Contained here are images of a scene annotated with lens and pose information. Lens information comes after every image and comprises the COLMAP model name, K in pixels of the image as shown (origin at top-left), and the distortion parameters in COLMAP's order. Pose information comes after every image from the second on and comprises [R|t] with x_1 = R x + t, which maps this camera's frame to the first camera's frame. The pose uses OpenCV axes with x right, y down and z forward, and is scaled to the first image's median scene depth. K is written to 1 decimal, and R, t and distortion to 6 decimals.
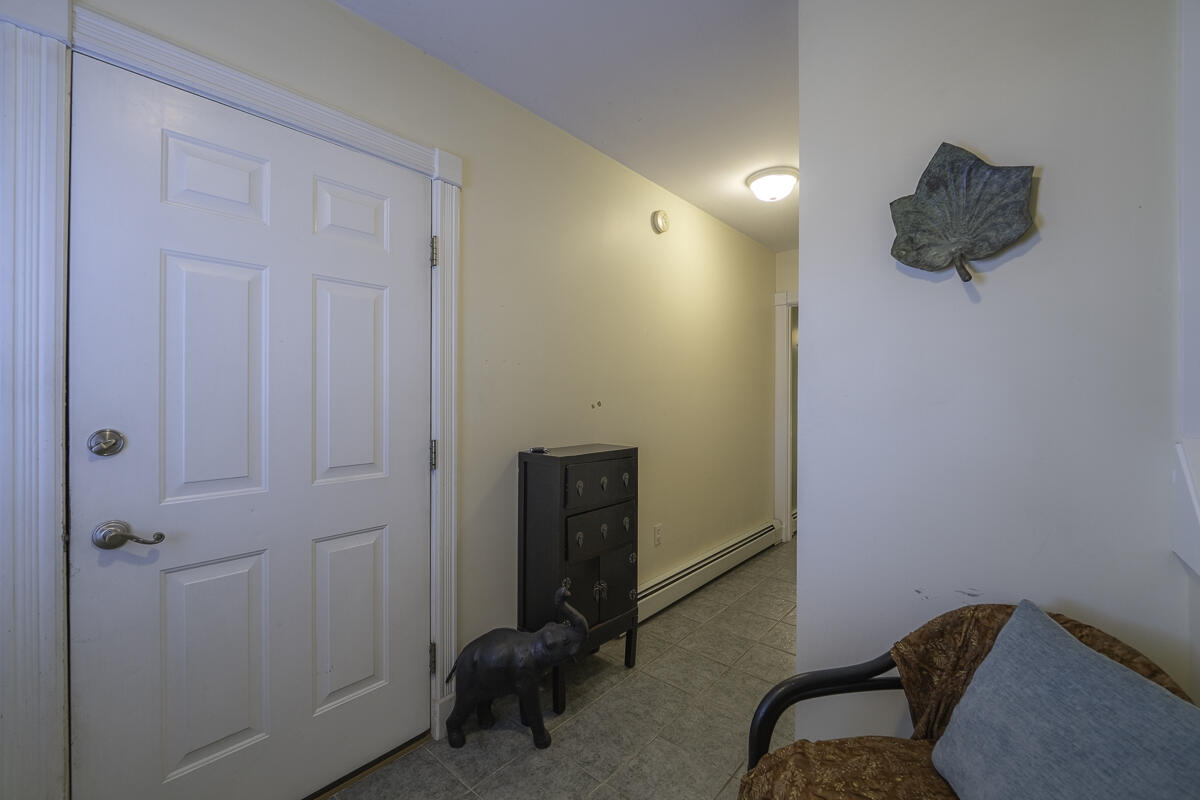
lens RADIAL K [[489.5, 0, 601.1], [0, 489.5, 397.3], [0, 0, 1]] dist [-0.007998, -0.001703]
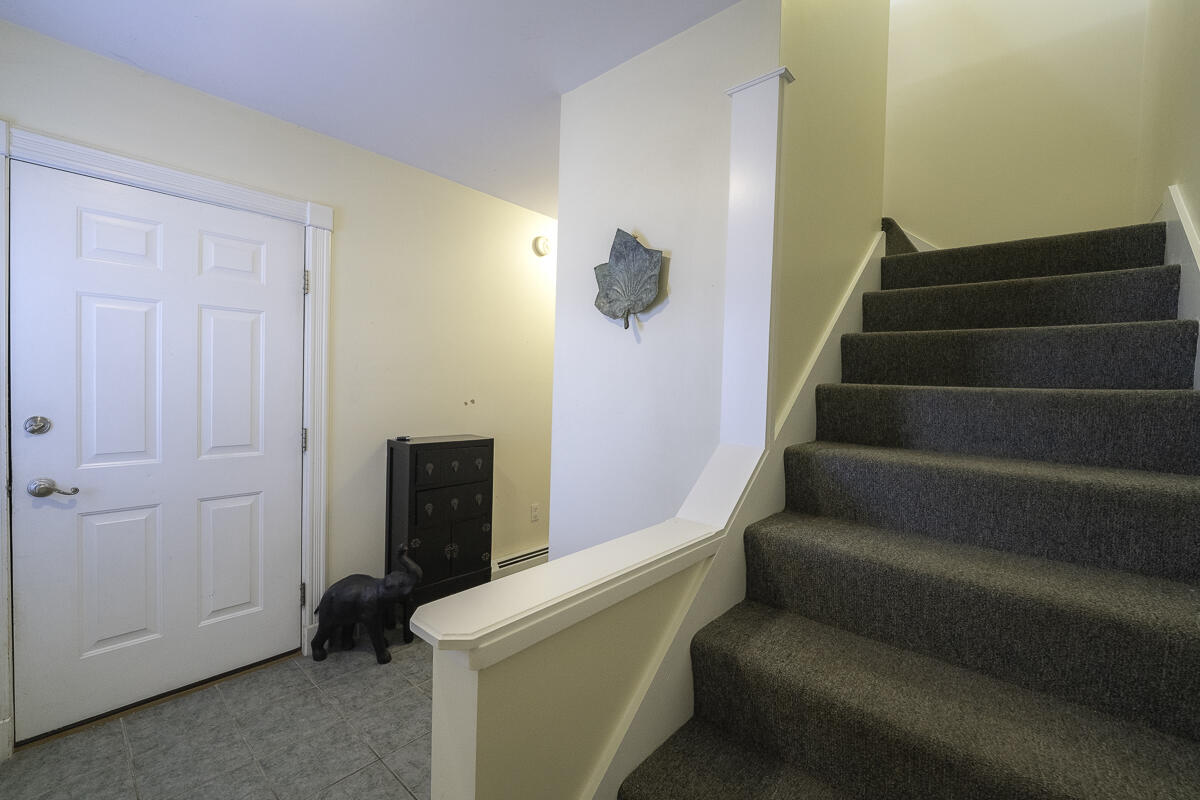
lens RADIAL K [[489.5, 0, 595.3], [0, 489.5, 401.7], [0, 0, 1]] dist [-0.007998, -0.001703]
pose [[0.999565, 0.026696, -0.012553, 0.520520], [-0.026312, 0.999209, 0.029822, -0.050144], [0.013339, -0.029479, 0.999476, -0.333958]]
